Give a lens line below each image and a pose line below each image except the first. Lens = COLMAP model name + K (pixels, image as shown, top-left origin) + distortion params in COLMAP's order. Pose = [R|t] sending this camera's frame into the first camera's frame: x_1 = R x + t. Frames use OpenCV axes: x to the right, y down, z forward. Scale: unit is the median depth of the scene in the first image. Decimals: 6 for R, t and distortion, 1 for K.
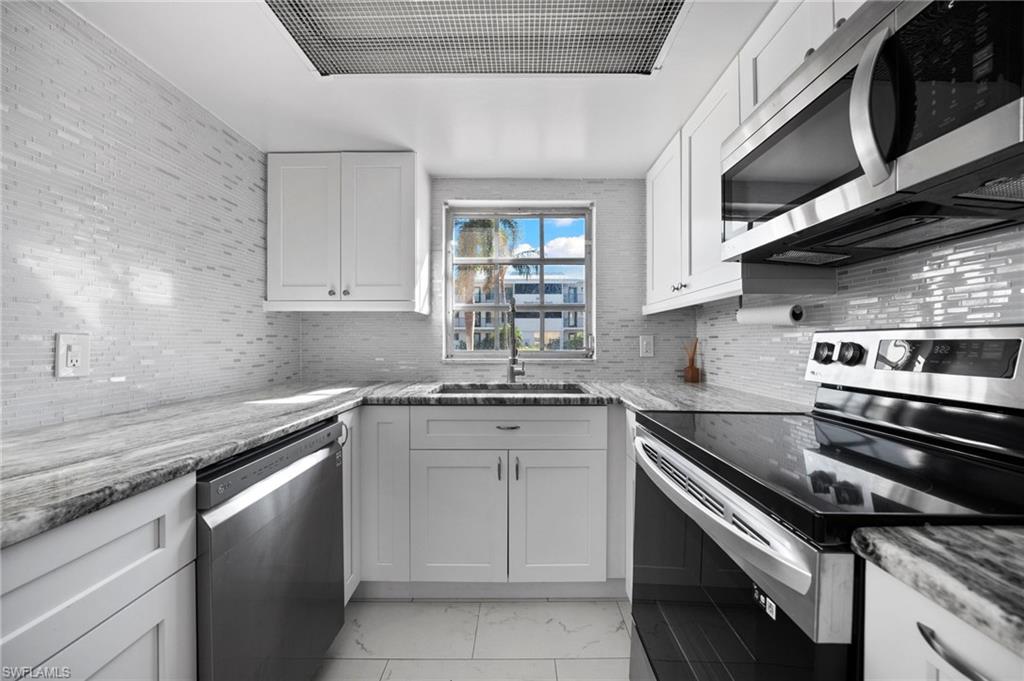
lens RADIAL K [[374.5, 0, 521.4], [0, 374.5, 340.3], [0, 0, 1]] dist [-0.021856, 0.004970]
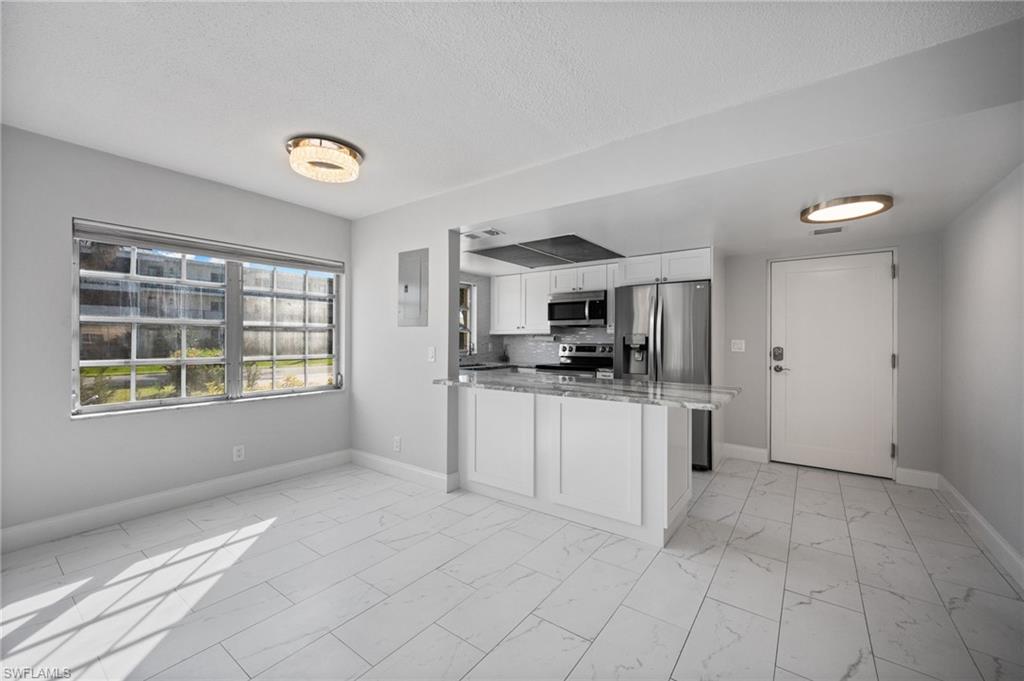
lens RADIAL K [[407.3, 0, 508.2], [0, 407.3, 339.8], [0, 0, 1]] dist [0.000073, 0.000083]
pose [[0.596369, 0.002689, 0.802706, -2.355040], [-0.004759, 0.999989, 0.000186, -0.047741], [-0.802696, -0.003931, 0.596375, -0.899669]]
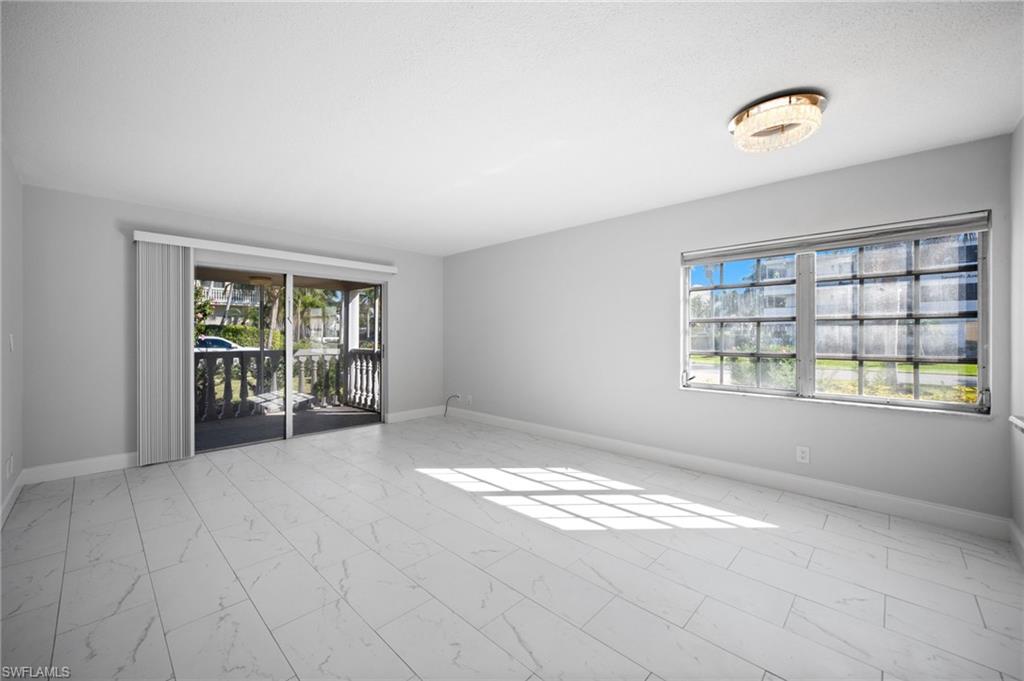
lens RADIAL K [[399.0, 0, 504.7], [0, 399.0, 336.2], [0, 0, 1]] dist [-0.006269, -0.000119]
pose [[0.719837, 0.000127, -0.694143, -1.234101], [0.001817, 0.999996, 0.002067, -0.046016], [0.694141, -0.002749, 0.719834, -0.957942]]
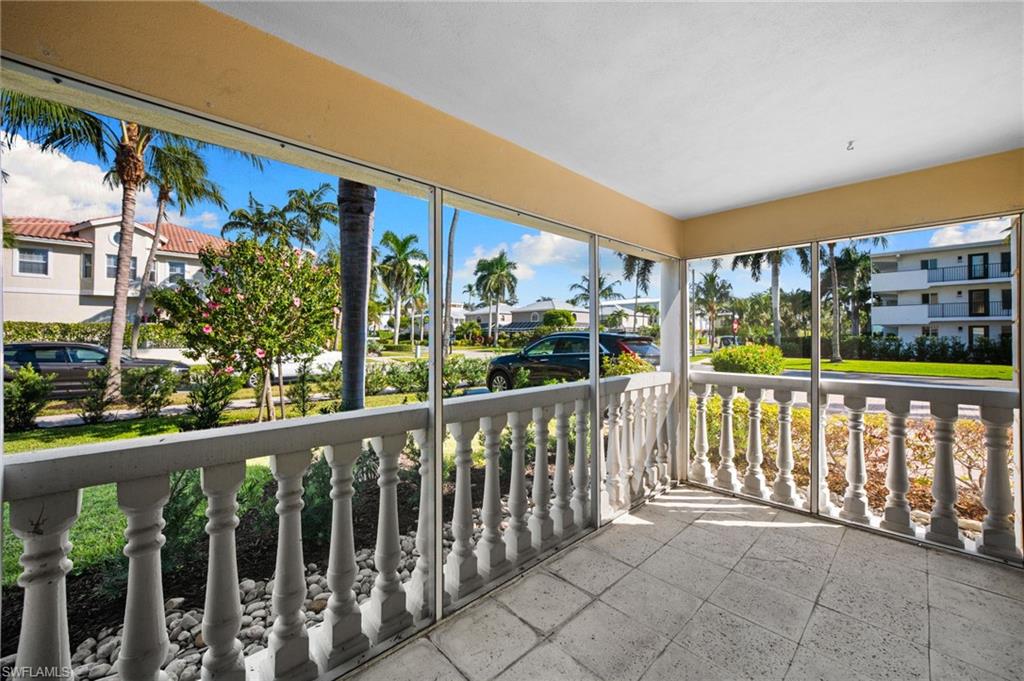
lens RADIAL K [[399.0, 0, 504.7], [0, 399.0, 336.2], [0, 0, 1]] dist [-0.006269, -0.000119]
pose [[0.678310, 0.001952, -0.734773, -4.544417], [0.000263, 0.999996, 0.002900, -0.111283], [0.734776, -0.002160, 0.678306, -1.255090]]
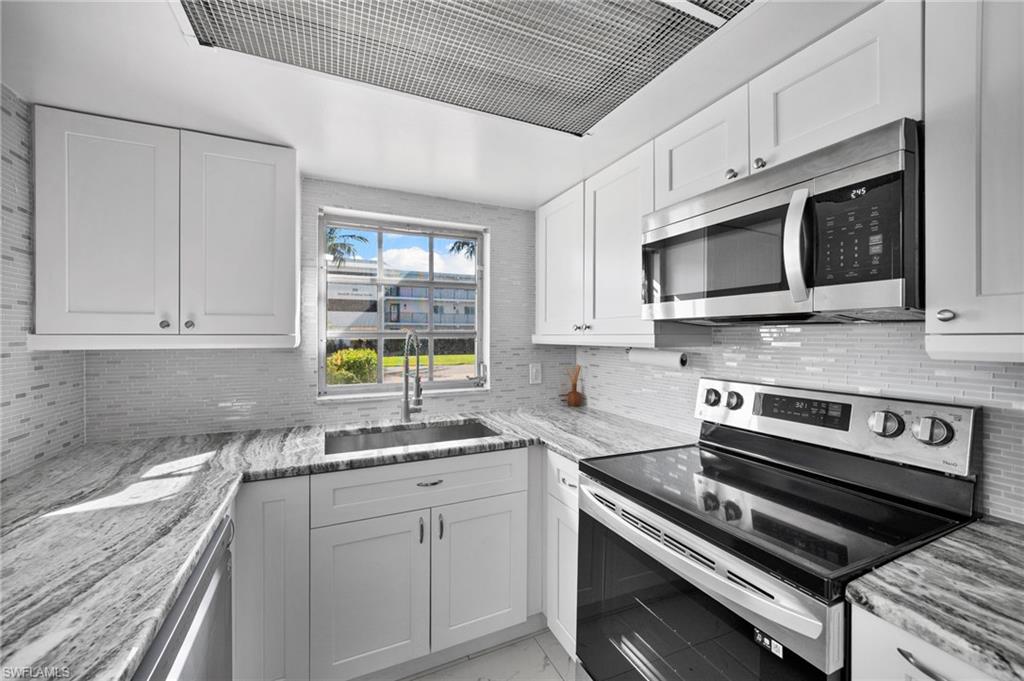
lens RADIAL K [[395.0, 0, 507.6], [0, 395.0, 335.6], [0, 0, 1]] dist [-0.011192, 0.004289]
pose [[0.912137, 0.000628, 0.409886, -0.255779], [-0.001187, 0.999999, 0.001111, -0.125894], [-0.409885, -0.001500, 0.912136, 0.048187]]
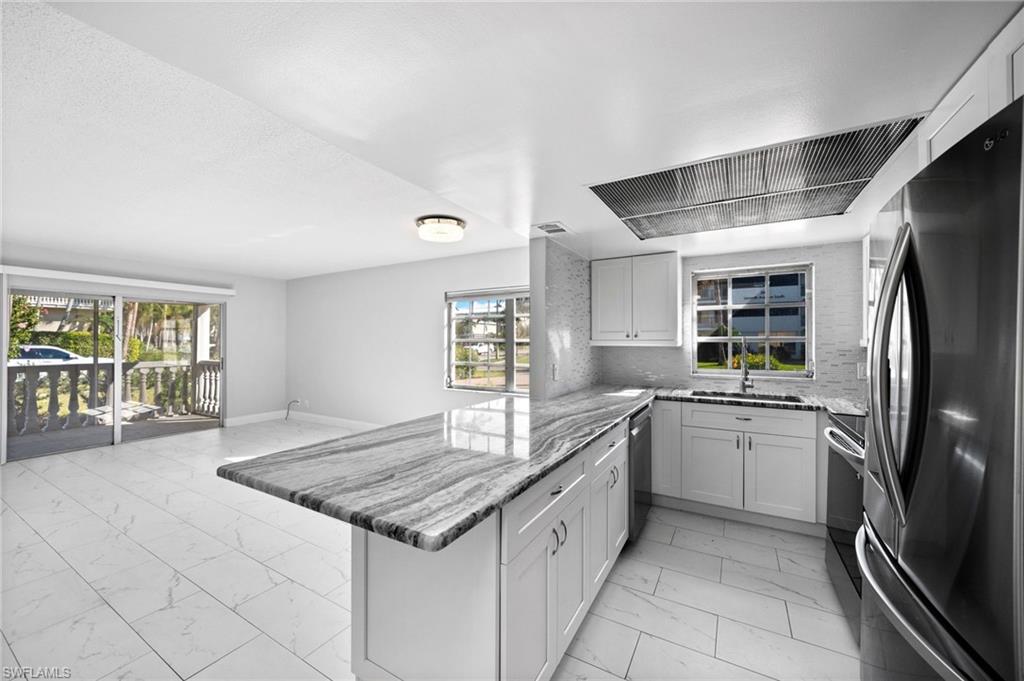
lens RADIAL K [[390.2, 0, 512.0], [0, 390.2, 340.5], [0, 0, 1]] dist [-0.002937, 0.000028]
pose [[0.862850, -0.002090, -0.505456, -0.047400], [0.002042, 0.999998, -0.000650, -0.124743], [0.505457, -0.000471, 0.862852, -1.062695]]
